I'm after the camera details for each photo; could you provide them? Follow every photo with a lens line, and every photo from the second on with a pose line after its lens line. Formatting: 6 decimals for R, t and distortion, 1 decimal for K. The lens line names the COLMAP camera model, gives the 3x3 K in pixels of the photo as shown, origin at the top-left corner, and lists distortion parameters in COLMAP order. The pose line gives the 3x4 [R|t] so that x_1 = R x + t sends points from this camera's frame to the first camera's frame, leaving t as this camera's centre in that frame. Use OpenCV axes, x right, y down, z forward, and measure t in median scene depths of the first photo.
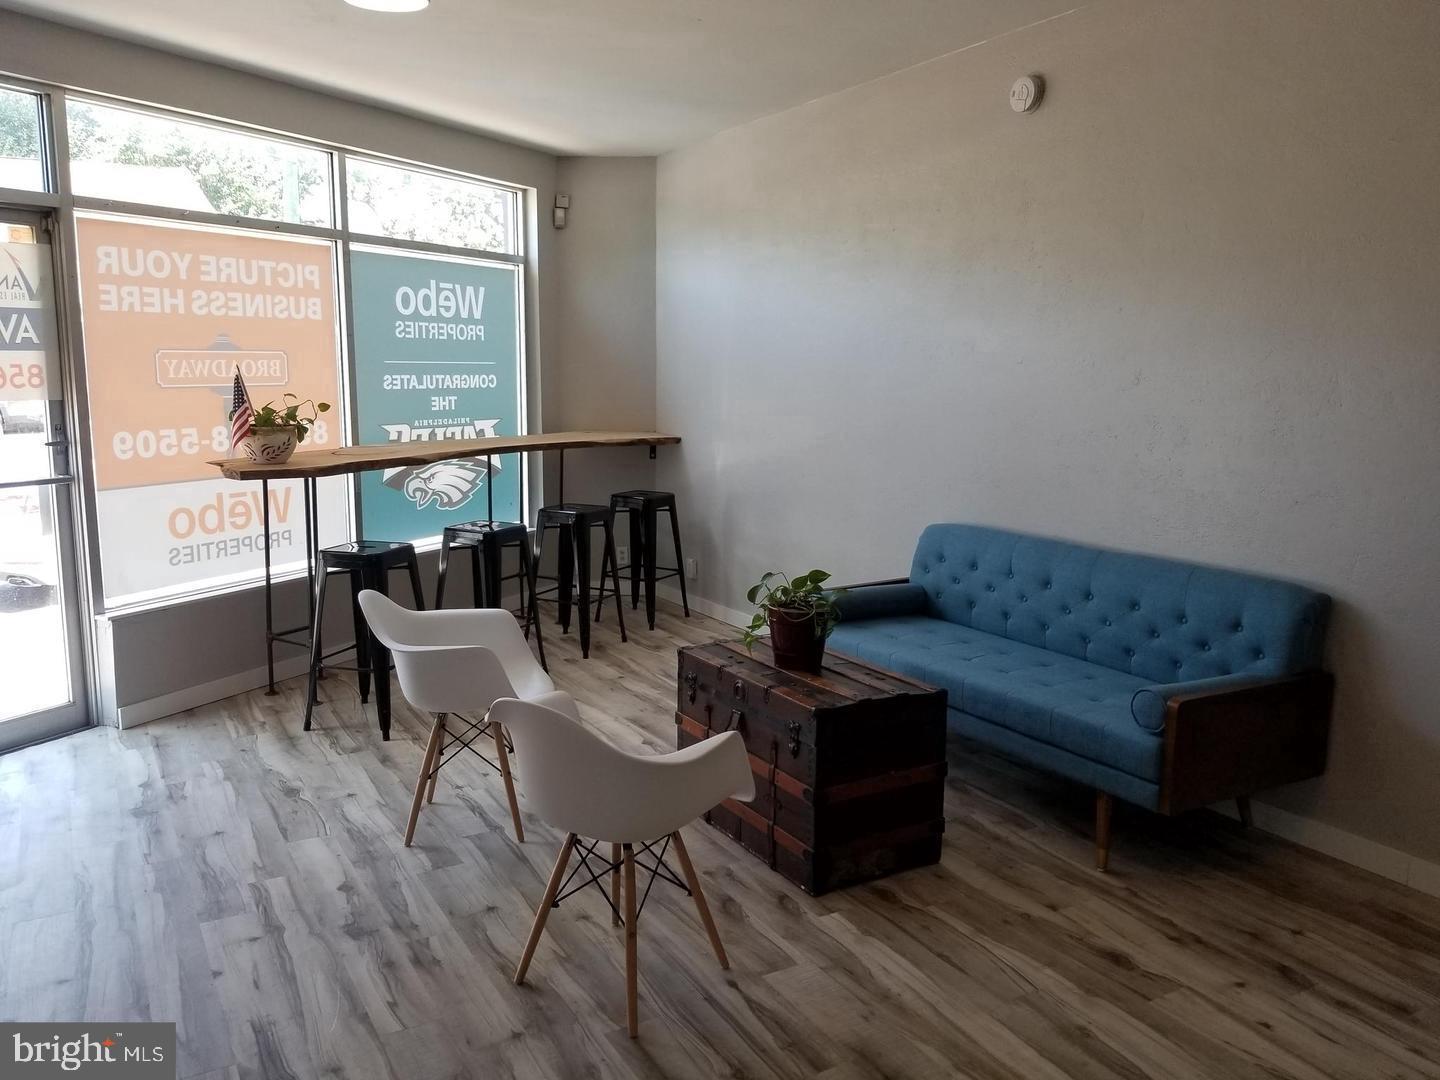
lens RADIAL K [[1118.5, 0, 726.6], [0, 1118.5, 520.5], [0, 0, 1]] dist [0.050939, -0.071624]
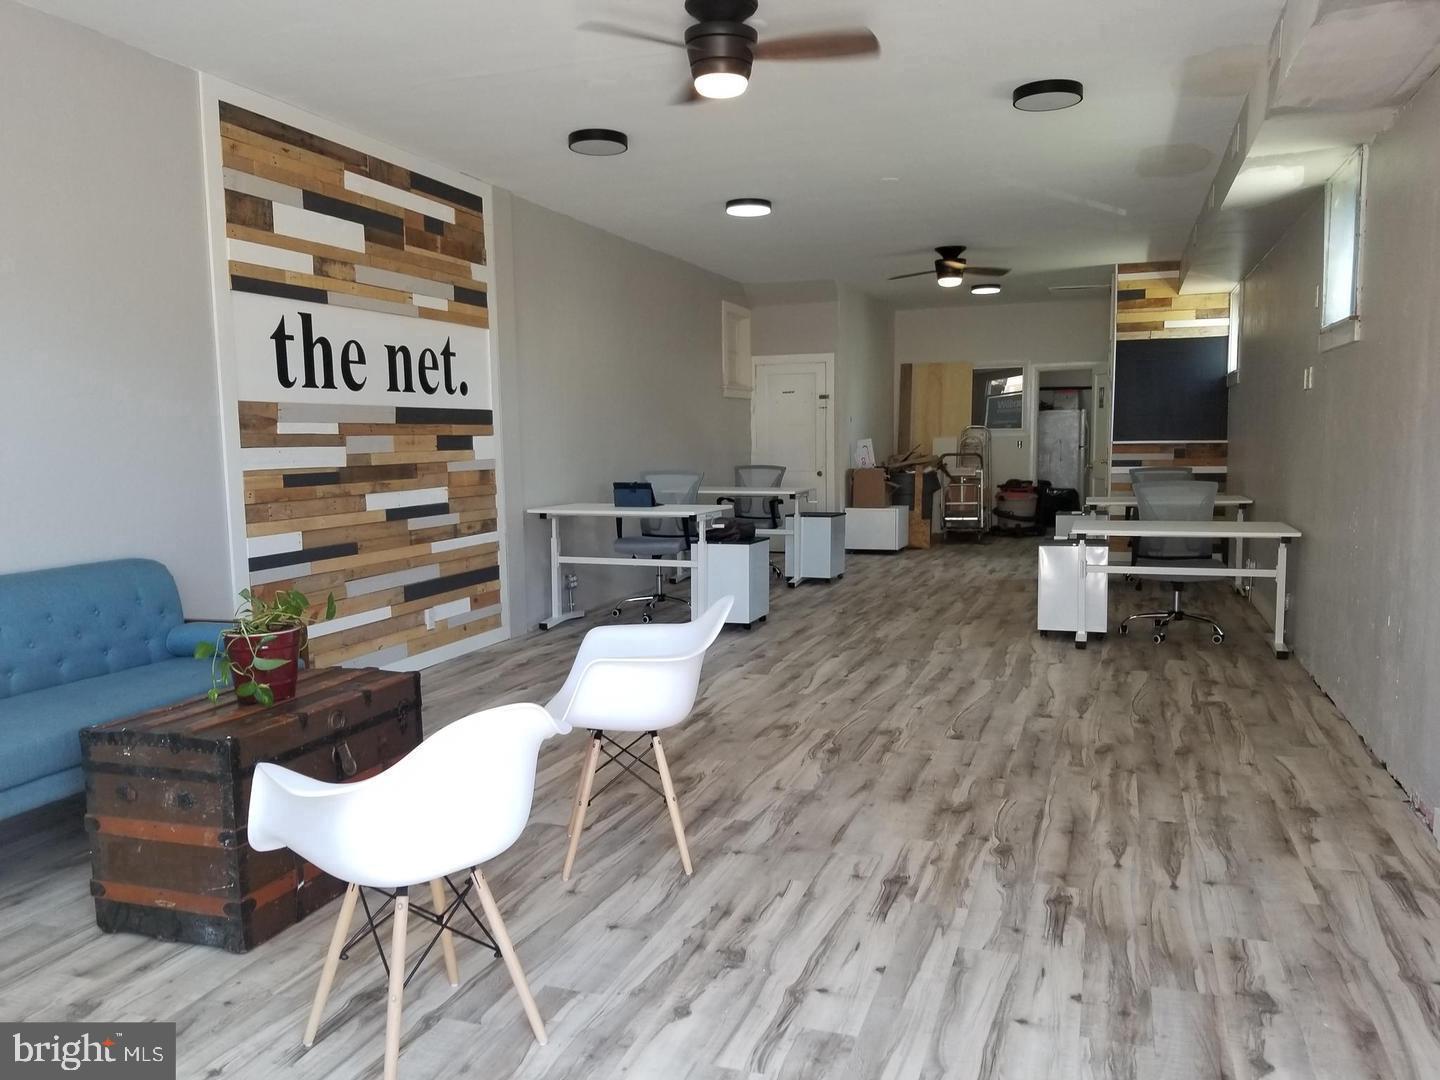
lens RADIAL K [[1122.8, 0, 710.3], [0, 1122.8, 547.2], [0, 0, 1]] dist [0.088114, -0.155256]
pose [[-0.642929, -0.070062, 0.762714, -0.985916], [0.117231, 0.975072, 0.188389, -0.129395], [-0.756901, 0.210535, -0.618689, 1.508433]]
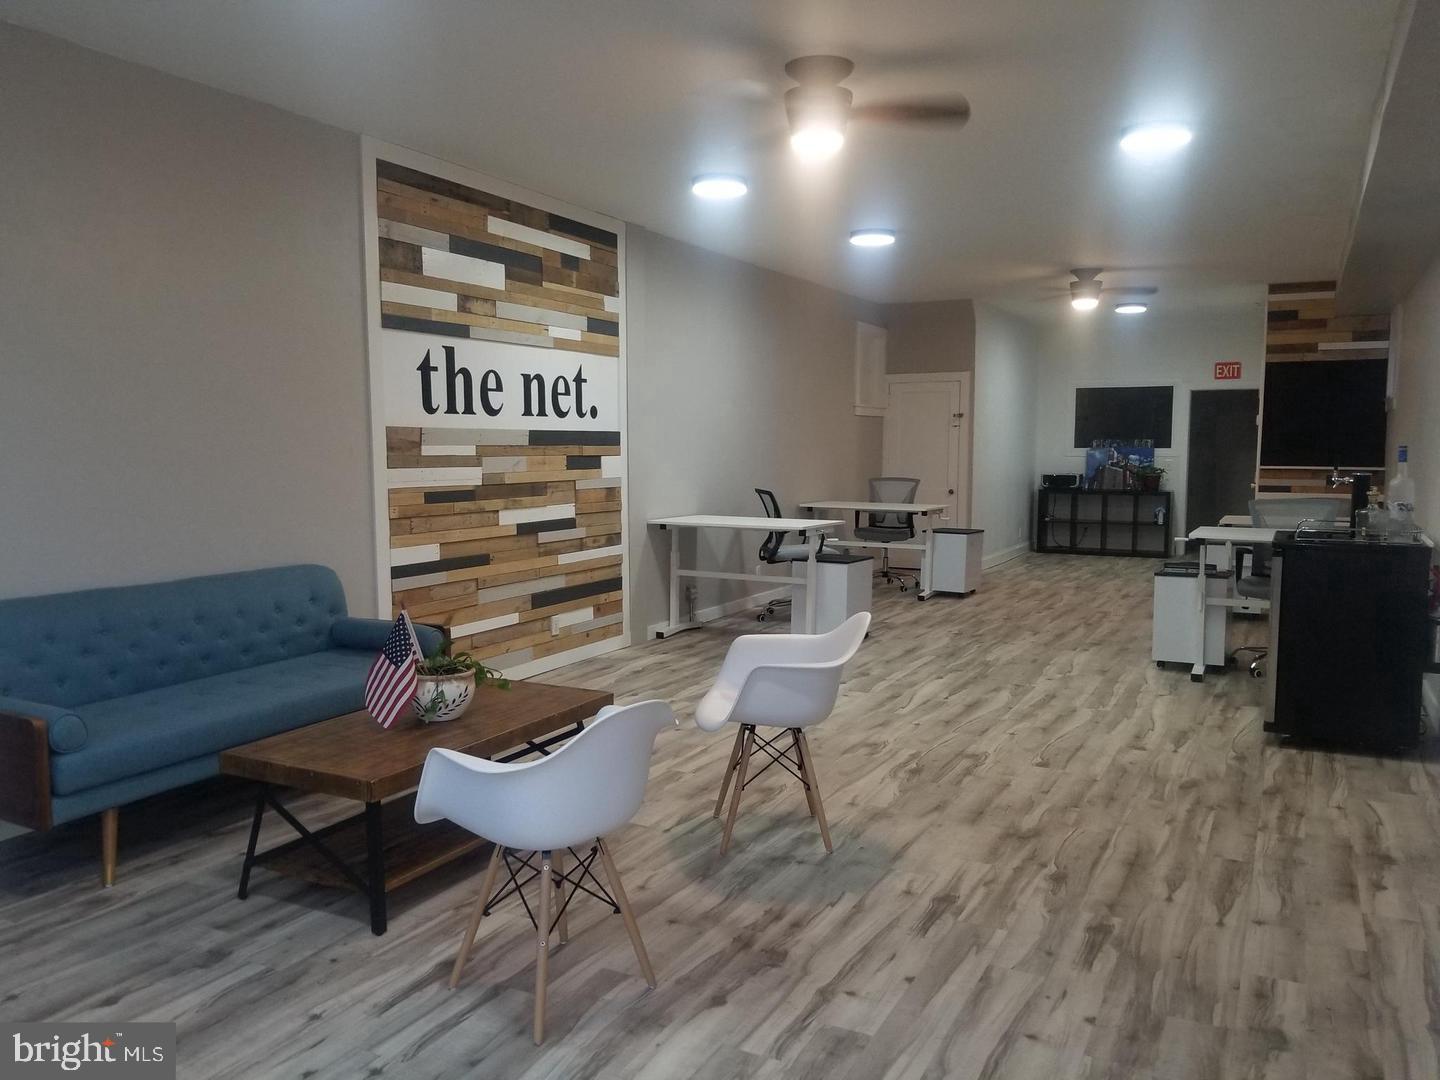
lens RADIAL K [[1116.3, 0, 703.9], [0, 1116.3, 547.2], [0, 0, 1]] dist [0.067408, -0.122138]
pose [[-0.524113, -0.082773, 0.847617, -1.098637], [0.114440, 0.979394, 0.166404, -0.156934], [-0.843925, 0.184216, -0.503841, 1.483772]]
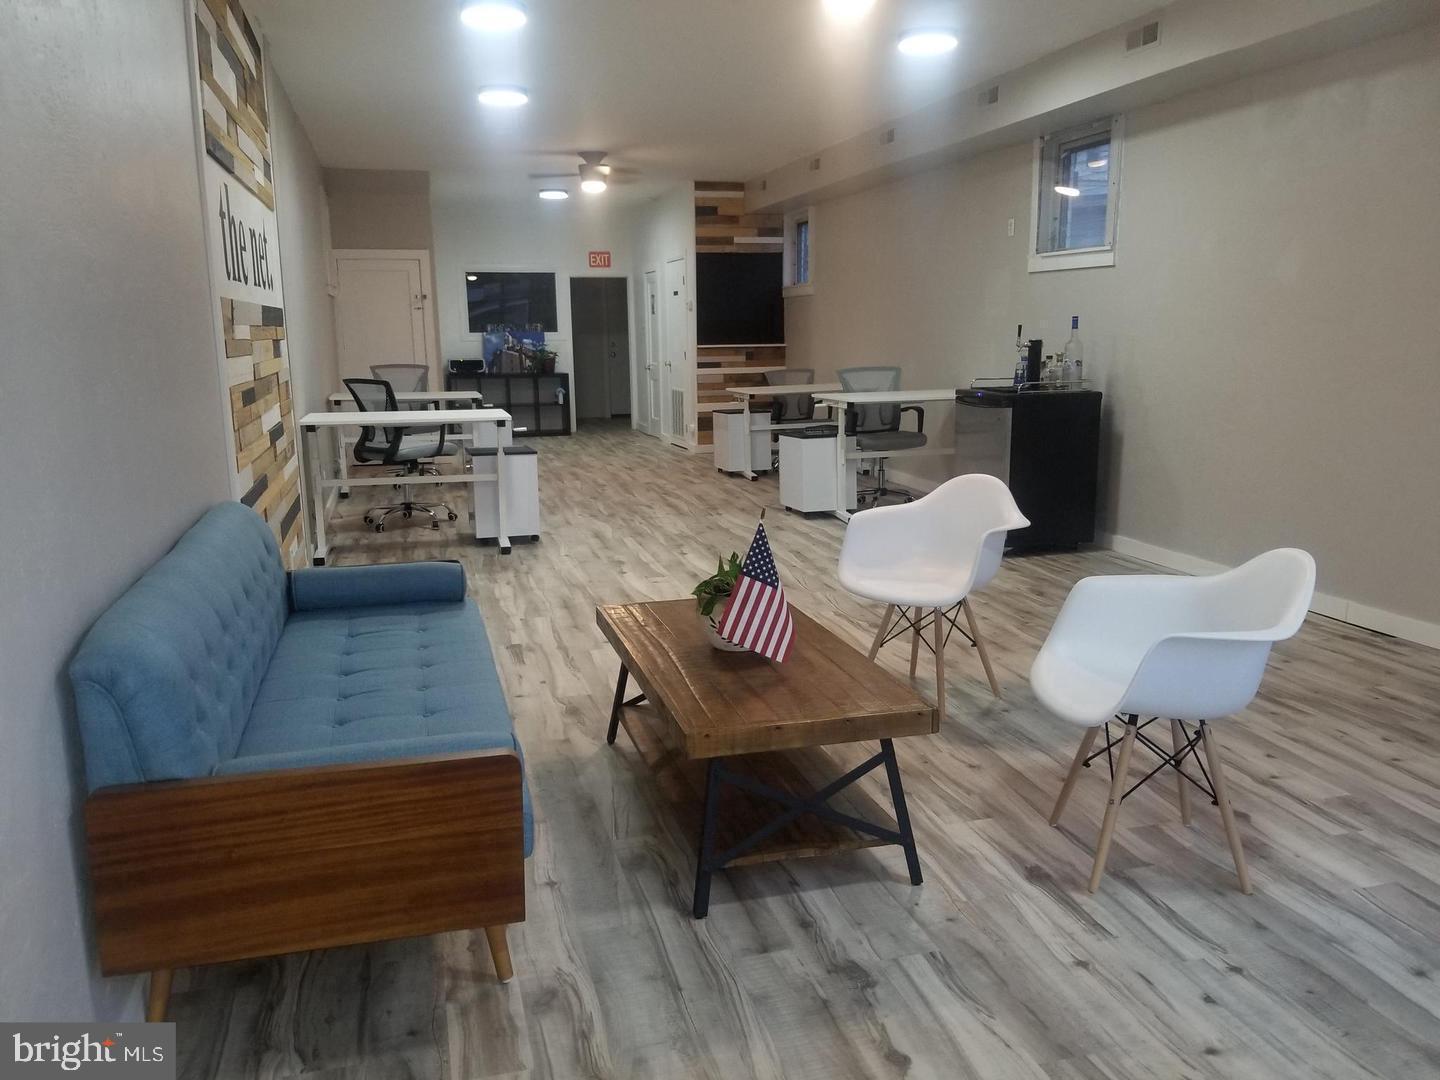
lens RADIAL K [[1116.3, 0, 703.9], [0, 1116.3, 547.2], [0, 0, 1]] dist [0.067408, -0.122138]
pose [[-0.963556, -0.041937, 0.264198, -0.161731], [0.046633, 0.946179, 0.320266, -0.215603], [-0.263410, 0.320915, -0.909741, 2.046097]]
